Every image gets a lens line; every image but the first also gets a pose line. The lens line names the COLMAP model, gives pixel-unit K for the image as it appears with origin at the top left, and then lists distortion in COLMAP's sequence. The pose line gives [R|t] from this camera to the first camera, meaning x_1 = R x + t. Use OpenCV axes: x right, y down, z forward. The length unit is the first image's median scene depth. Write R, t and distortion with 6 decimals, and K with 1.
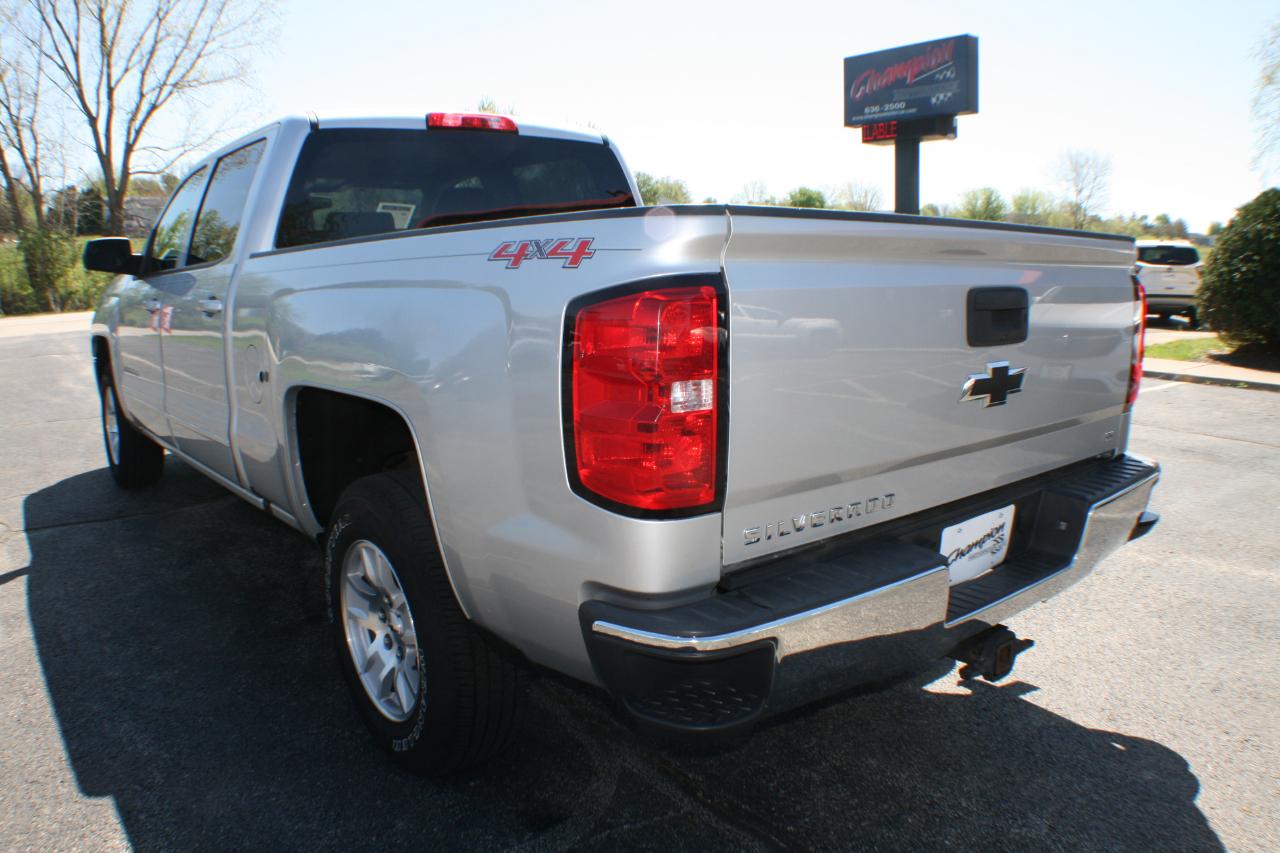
lens RADIAL K [[955.1, 0, 645.0], [0, 955.1, 455.3], [0, 0, 1]] dist [-0.218211, 0.070229]
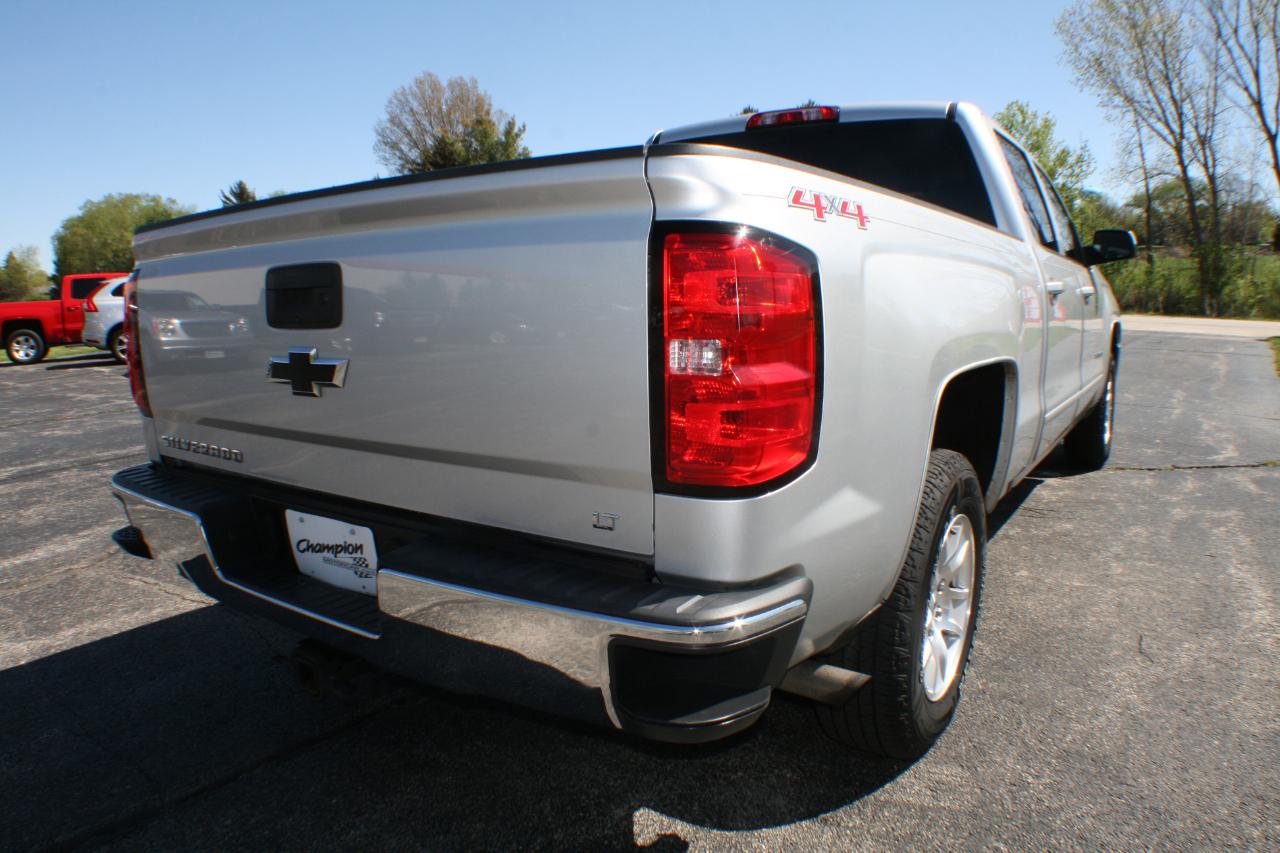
lens RADIAL K [[876.1, 0, 640.9], [0, 876.1, 457.3], [0, 0, 1]] dist [-0.210456, 0.055597]
pose [[0.284632, 0.191249, -0.939366, 0.386834], [-0.180561, 0.973054, 0.143397, -0.053064], [0.941479, 0.128797, 0.311495, 0.325137]]
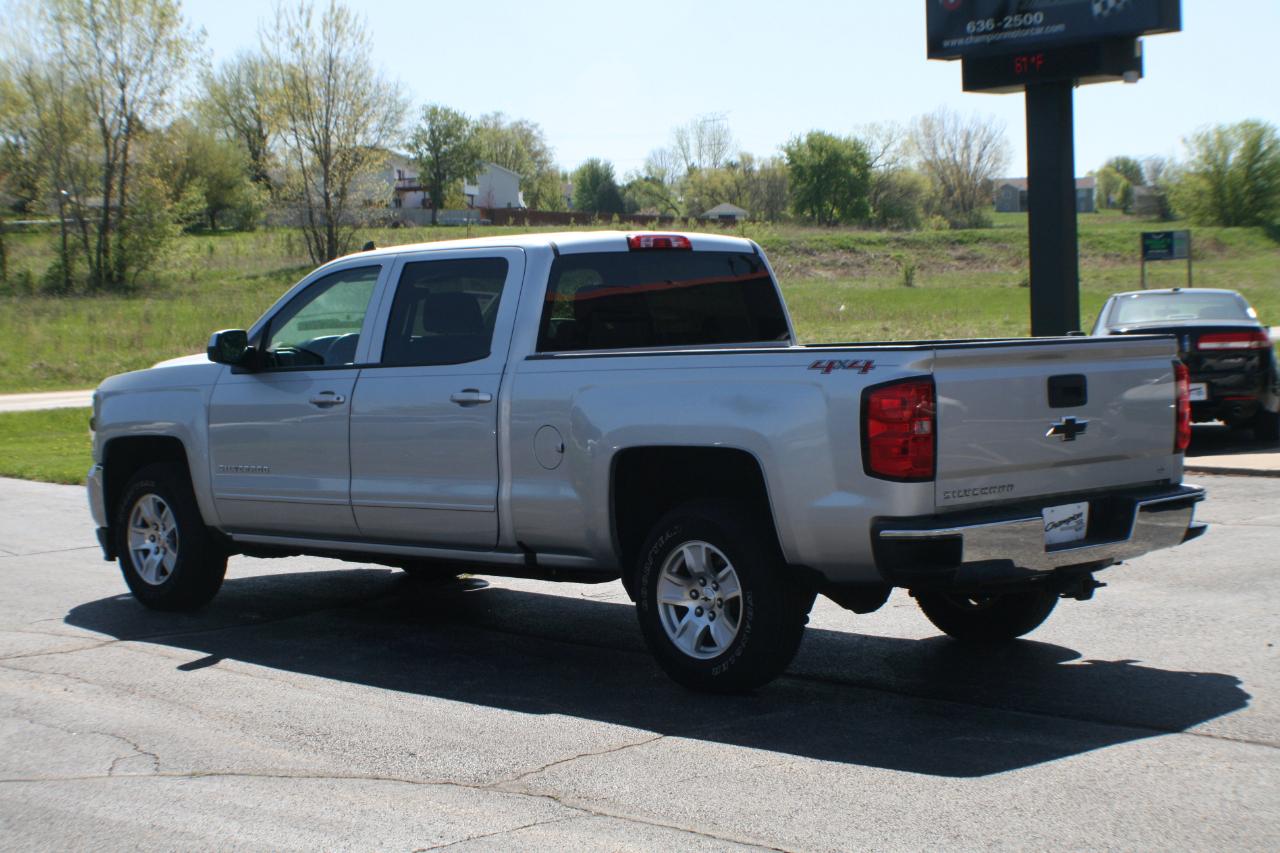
lens RADIAL K [[2334.6, 0, 636.2], [0, 2334.6, 519.9], [0, 0, 1]] dist [-0.142334, 0.056066]
pose [[0.996249, -0.026318, 0.082430, -0.255386], [0.035507, 0.993065, -0.112080, 0.176150], [-0.078909, 0.114586, 0.990274, -1.035742]]
